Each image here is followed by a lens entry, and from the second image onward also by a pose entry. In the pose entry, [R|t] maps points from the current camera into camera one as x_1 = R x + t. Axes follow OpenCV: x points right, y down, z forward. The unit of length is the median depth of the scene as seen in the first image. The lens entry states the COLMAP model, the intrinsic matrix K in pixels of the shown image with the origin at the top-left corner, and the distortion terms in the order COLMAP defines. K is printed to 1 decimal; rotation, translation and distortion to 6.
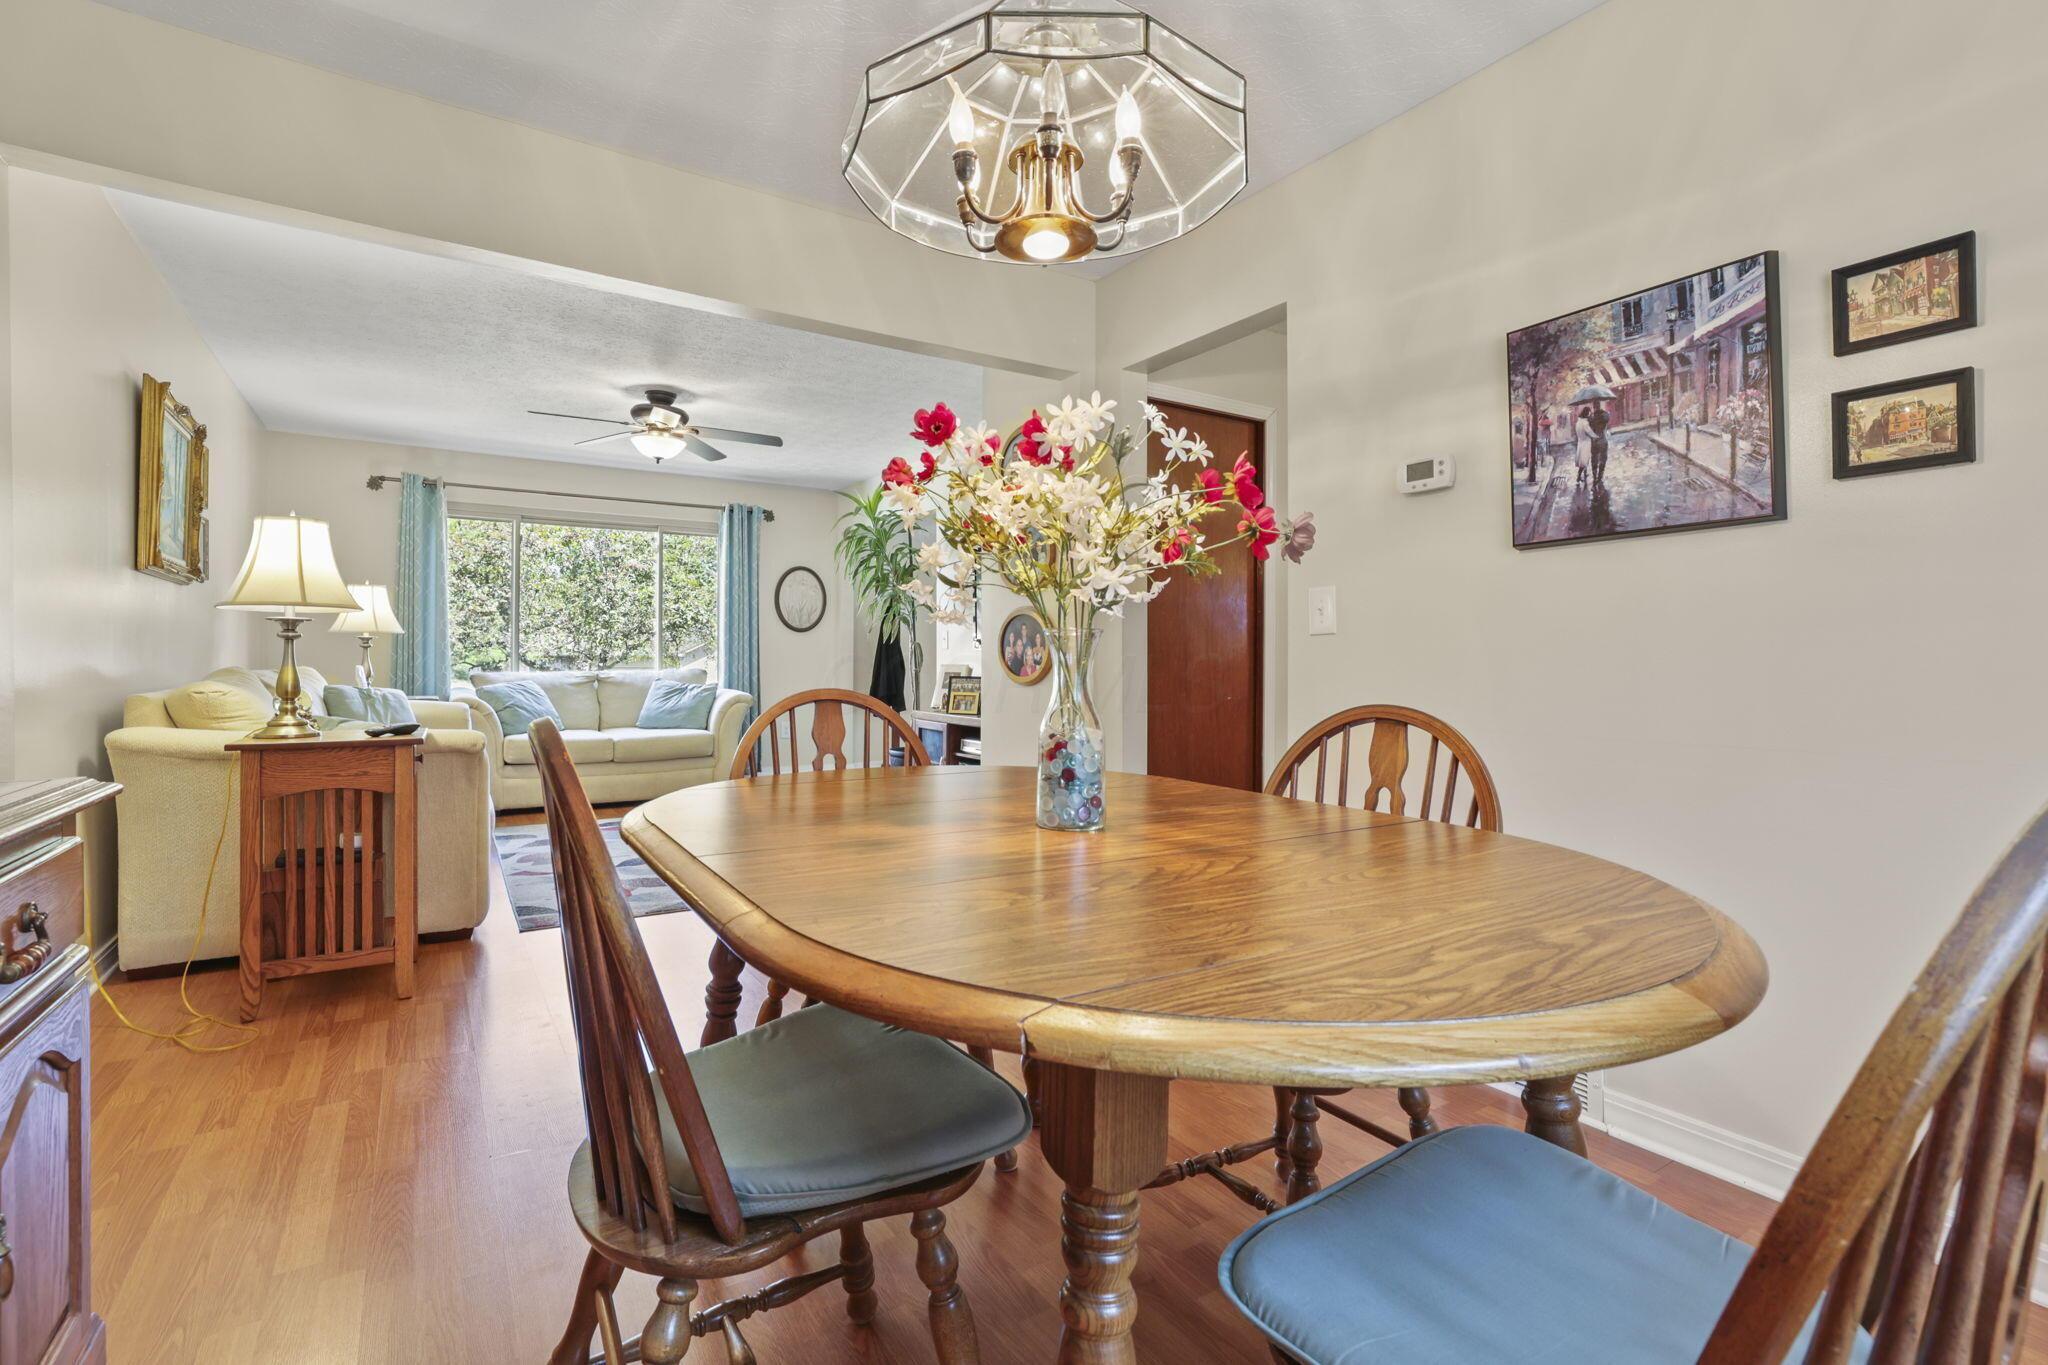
lens RADIAL K [[926.4, 0, 1000.4], [0, 926.4, 657.4], [0, 0, 1]] dist [-0.031856, 0.011228]
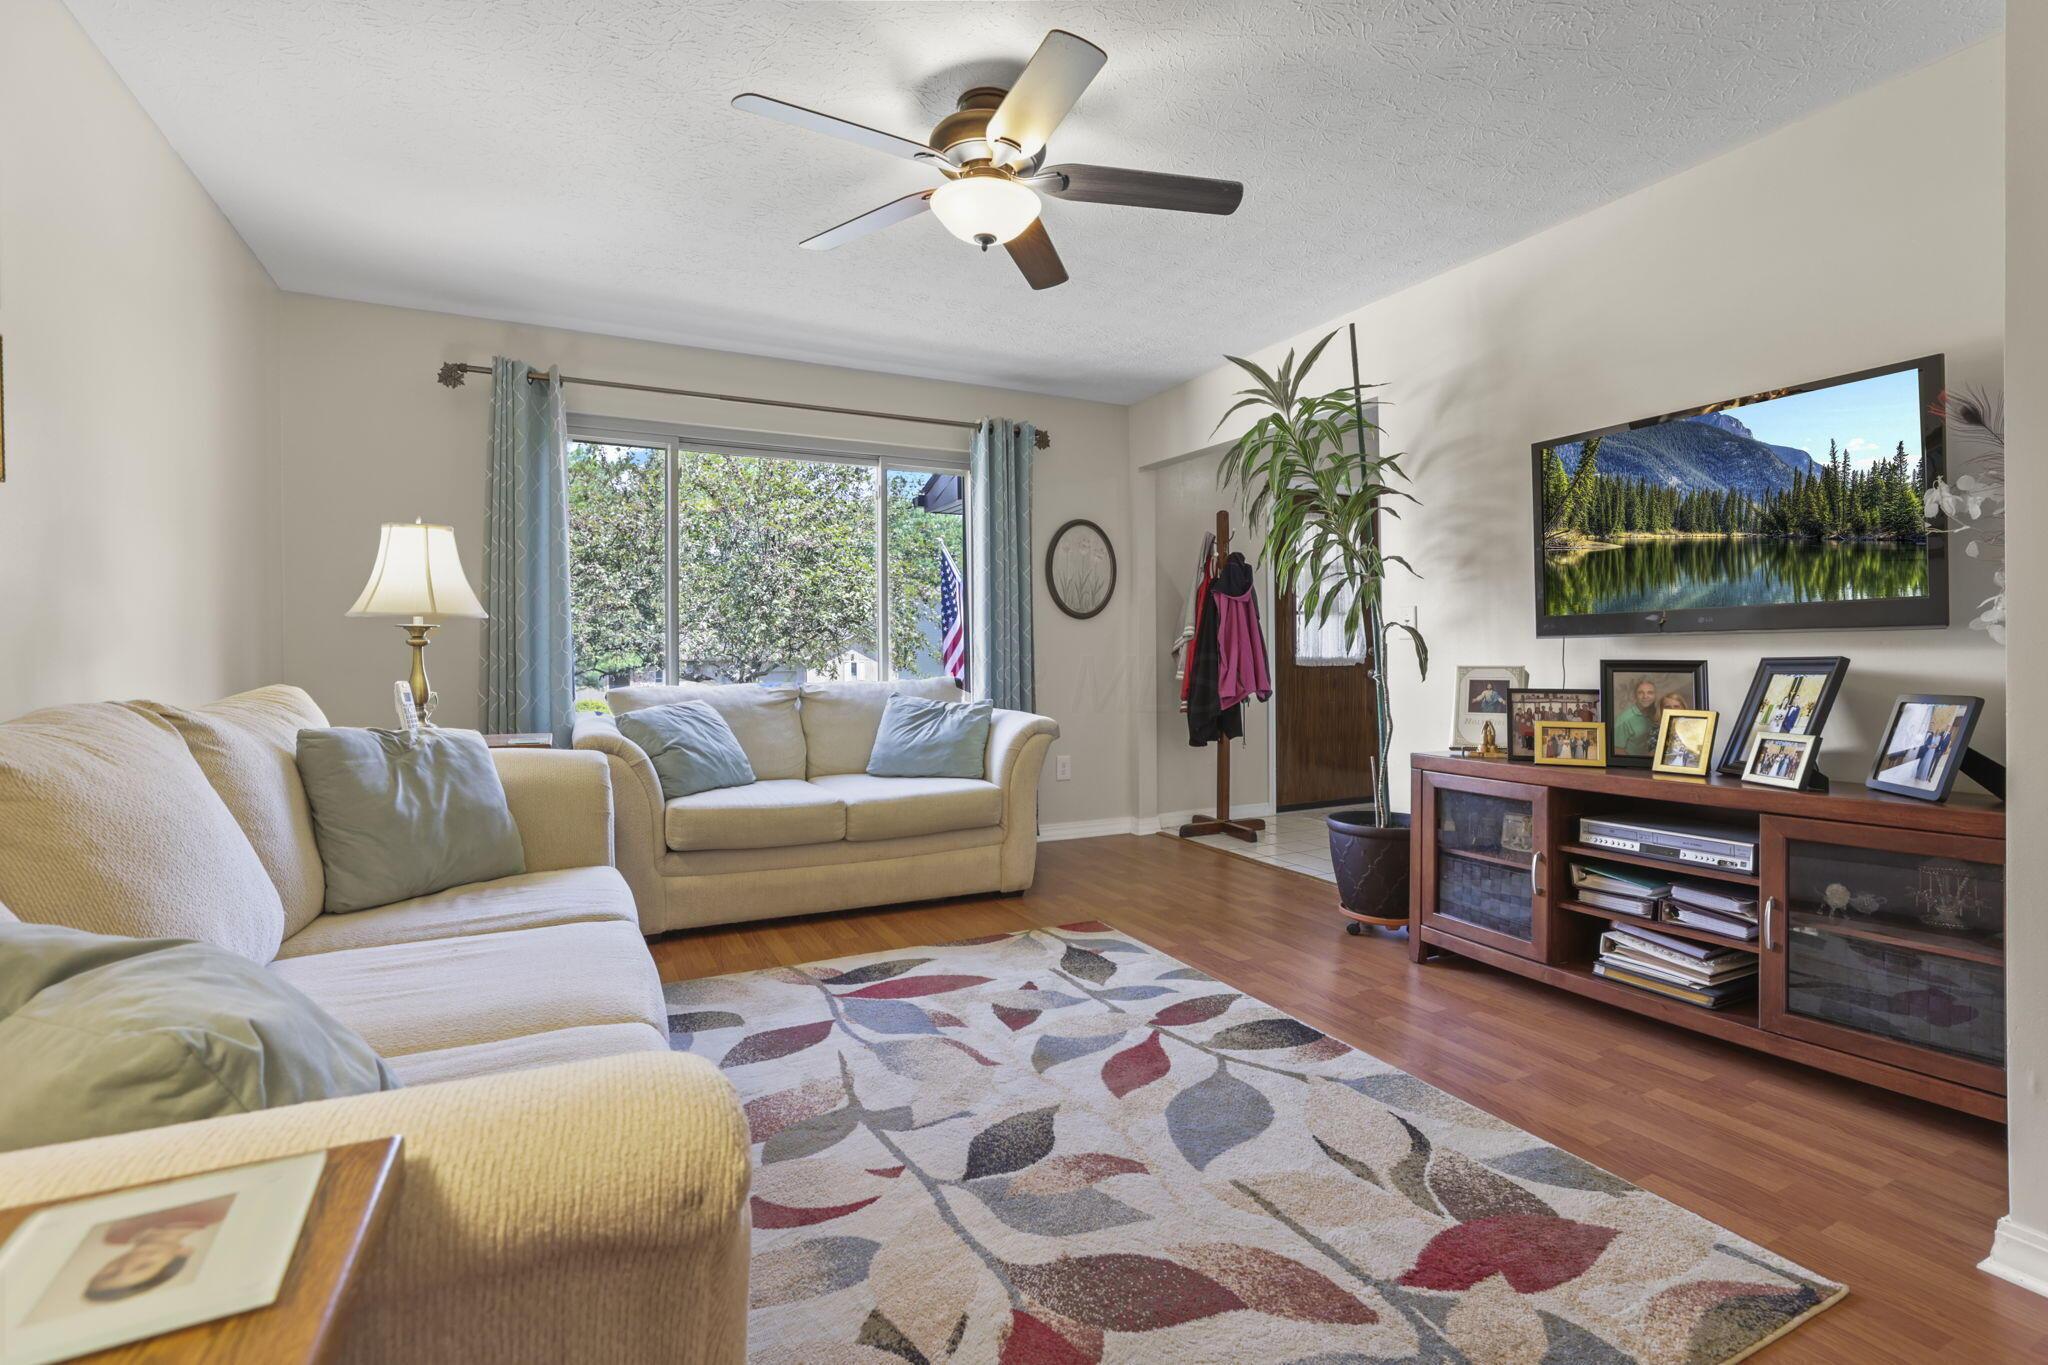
lens RADIAL K [[926.4, 0, 1010.5], [0, 926.4, 659.0], [0, 0, 1]] dist [-0.031856, 0.011228]
pose [[0.994858, -0.012393, -0.100517, -0.253281], [0.012400, 0.999923, -0.000559, 0.001262], [0.100516, -0.000690, 0.994935, 0.427004]]
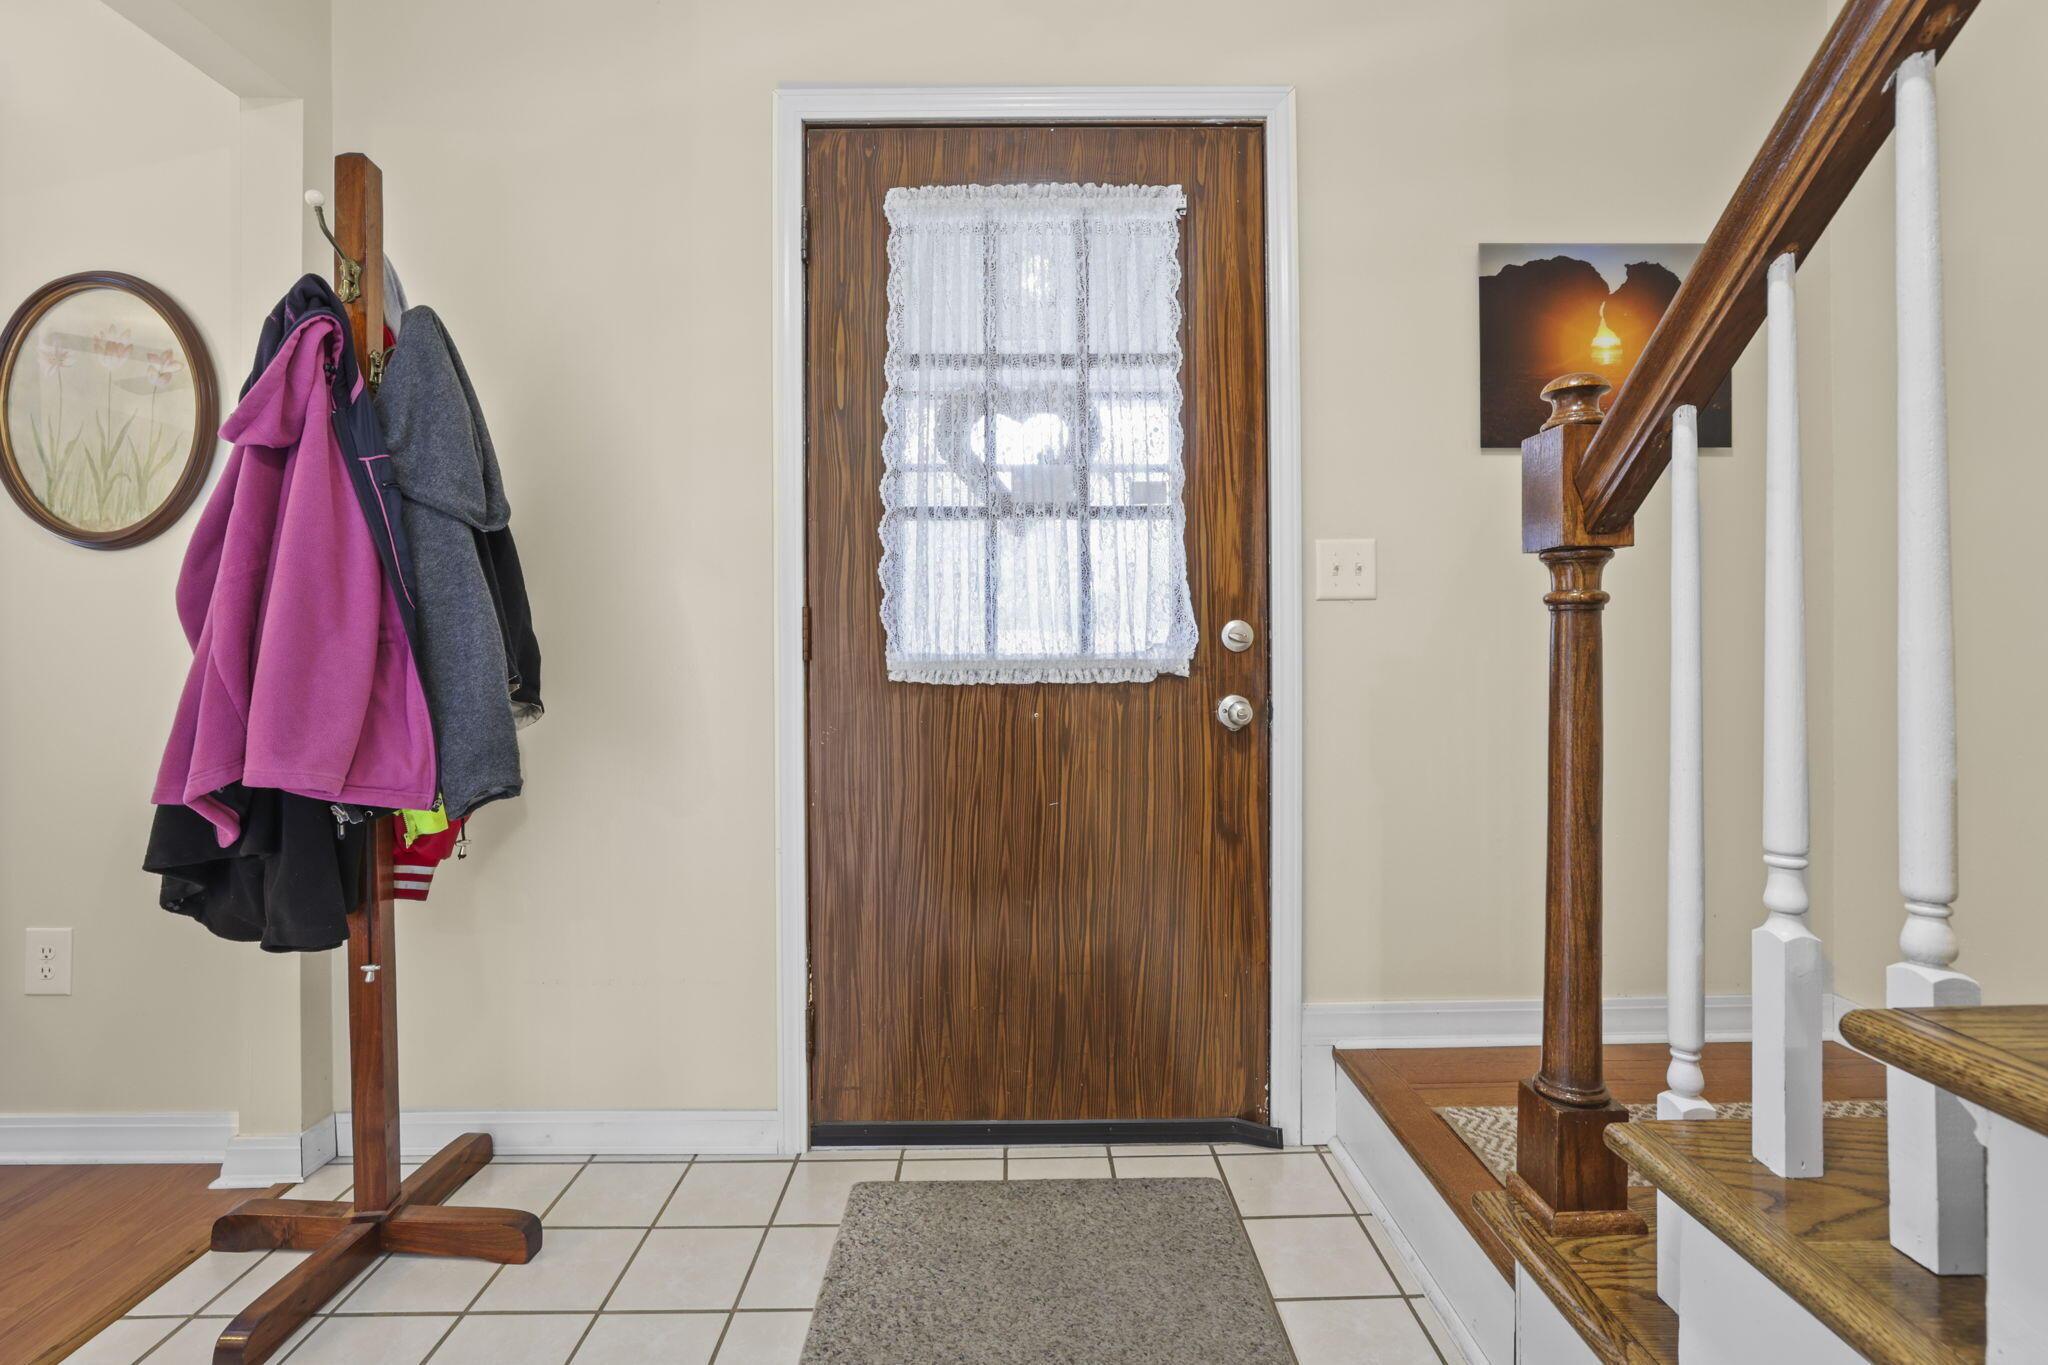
lens RADIAL K [[926.4, 0, 1026.2], [0, 926.4, 693.3], [0, 0, 1]] dist [-0.031856, 0.011228]
pose [[0.870837, -0.014217, -0.491366, 0.130748], [0.011434, 0.999897, -0.008666, 0.017935], [0.491438, 0.001929, 0.870910, 1.153023]]
